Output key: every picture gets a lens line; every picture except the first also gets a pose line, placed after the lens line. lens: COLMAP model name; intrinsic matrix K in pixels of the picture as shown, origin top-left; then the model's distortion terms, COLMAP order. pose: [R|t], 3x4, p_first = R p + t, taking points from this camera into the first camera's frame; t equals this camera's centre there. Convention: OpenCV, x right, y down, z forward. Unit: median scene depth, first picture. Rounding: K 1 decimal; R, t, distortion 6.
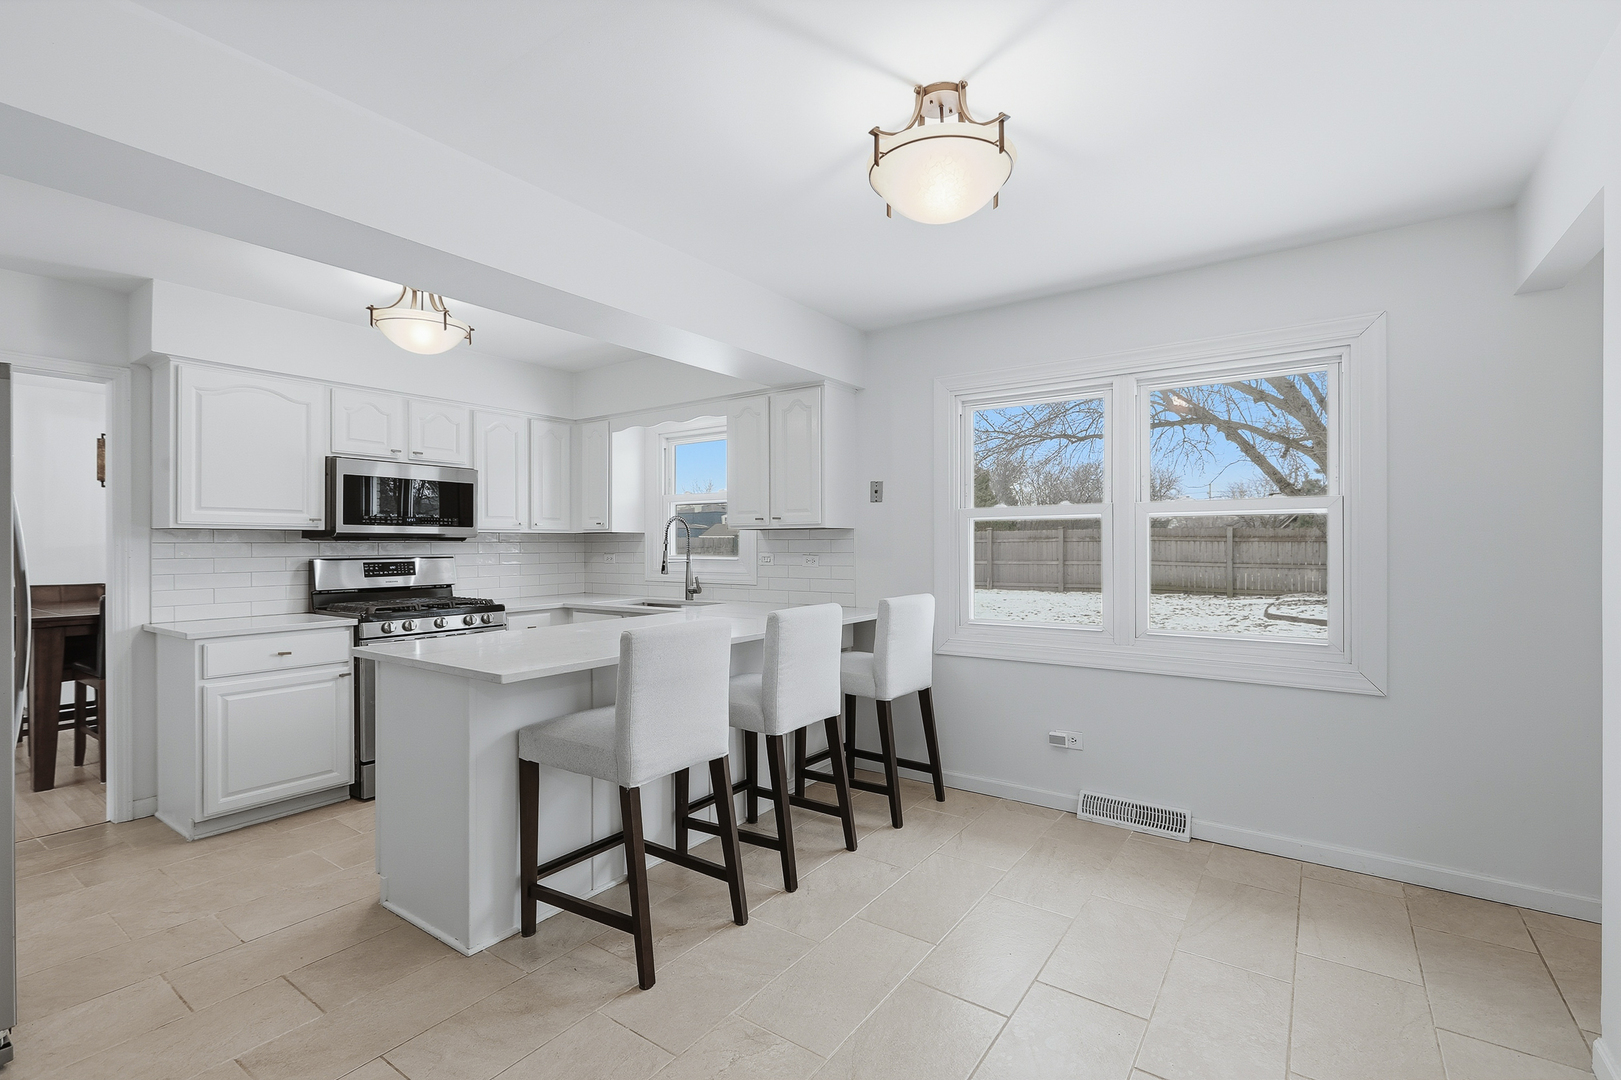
lens RADIAL K [[747.4, 0, 810.5], [0, 747.4, 540.0], [0, 0, 1]] dist [-0.000509, -0.000040]
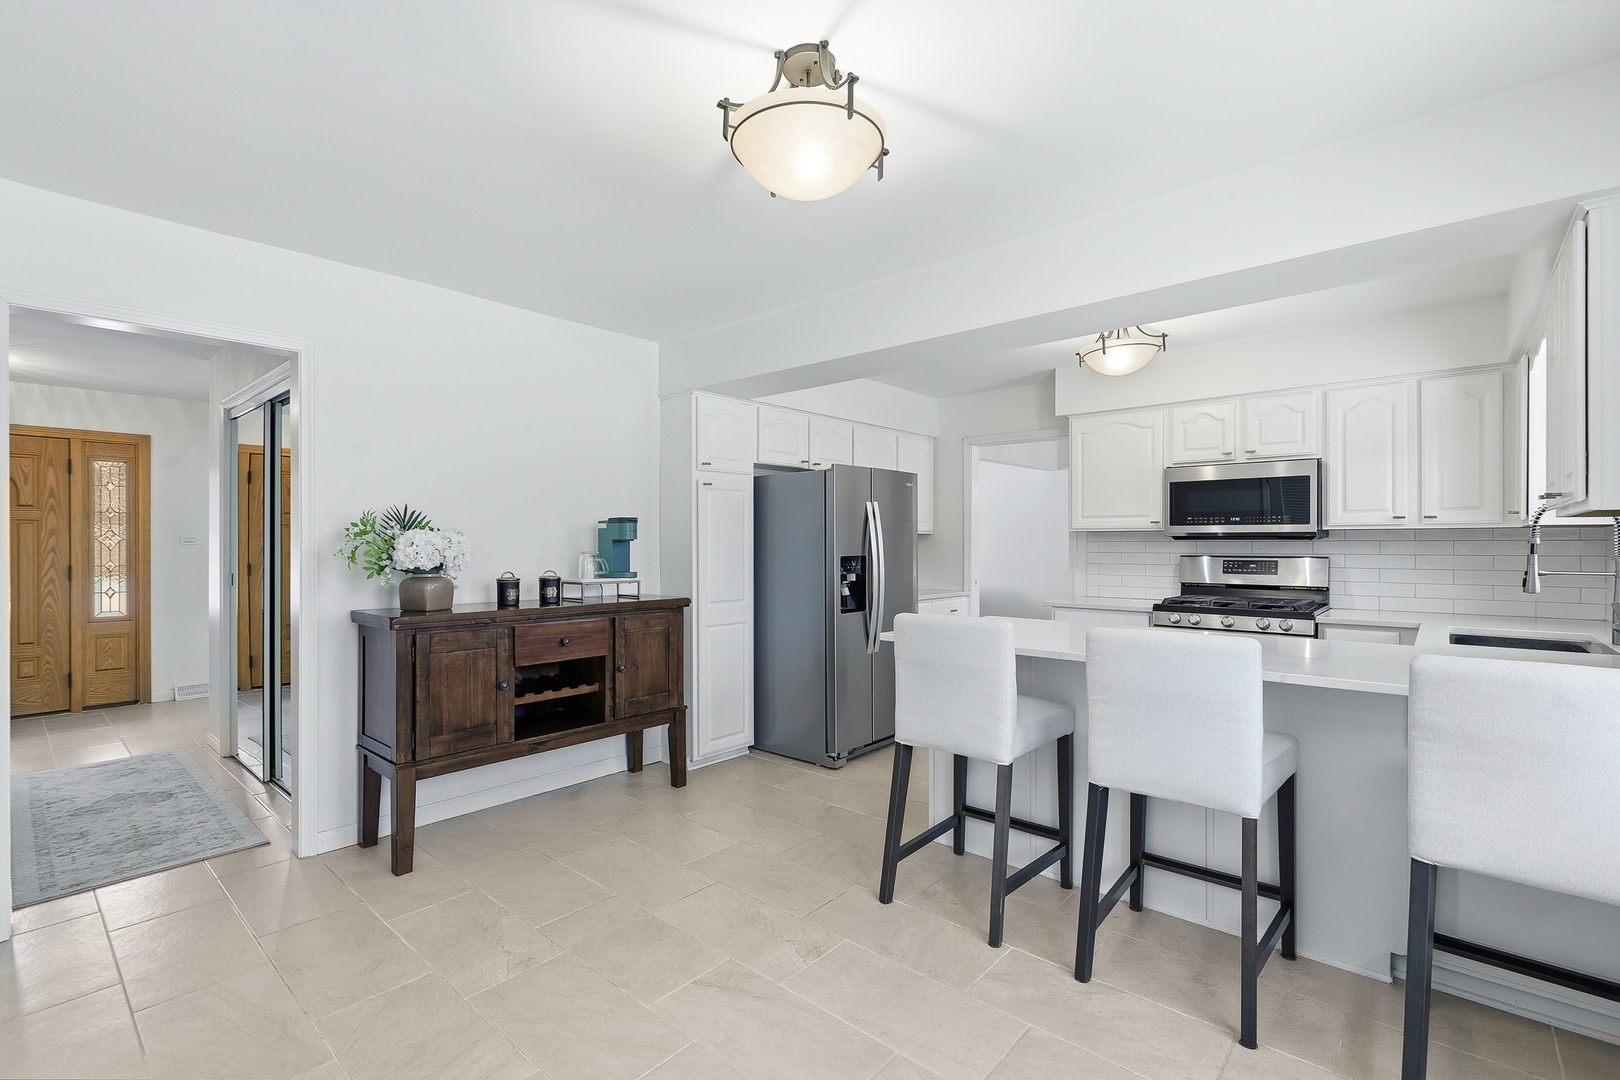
lens RADIAL K [[727.0, 0, 810.0], [0, 727.0, 540.0], [0, 0, 1]] dist [0.001746, 0.000148]
pose [[-0.101132, -0.000356, -0.994873, 0.499084], [0.005380, 0.999985, -0.000905, -0.000612], [0.994858, -0.005444, -0.101129, 0.504715]]
